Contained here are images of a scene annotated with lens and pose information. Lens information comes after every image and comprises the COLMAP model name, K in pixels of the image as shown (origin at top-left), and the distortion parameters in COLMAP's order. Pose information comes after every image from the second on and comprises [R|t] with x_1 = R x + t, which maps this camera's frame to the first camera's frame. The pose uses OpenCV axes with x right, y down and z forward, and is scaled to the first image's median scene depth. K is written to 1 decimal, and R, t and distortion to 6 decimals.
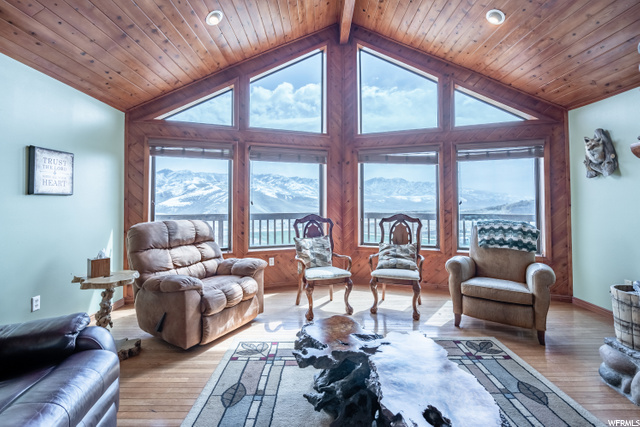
lens RADIAL K [[300.1, 0, 319.4], [0, 300.1, 193.3], [0, 0, 1]] dist [0.000497, 0.000181]
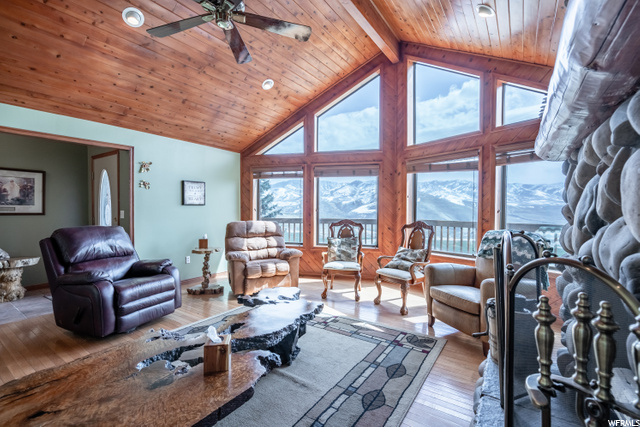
lens RADIAL K [[292.9, 0, 320.0], [0, 292.9, 213.5], [0, 0, 1]] dist [0.001519, 0.000737]
pose [[0.821022, 0.012174, -0.570766, 0.598354], [0.011959, 0.999186, 0.038515, -0.002503], [0.570771, -0.038448, 0.820209, -0.051334]]
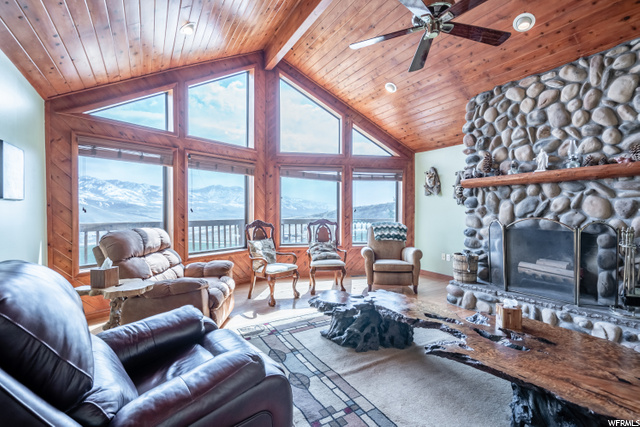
lens RADIAL K [[292.9, 0, 320.0], [0, 292.9, 213.5], [0, 0, 1]] dist [0.001519, 0.000737]
pose [[0.857582, -0.003810, 0.514333, -0.415022], [-0.017044, 0.999213, 0.035819, -0.000585], [-0.514064, -0.039484, 0.856842, -0.090924]]
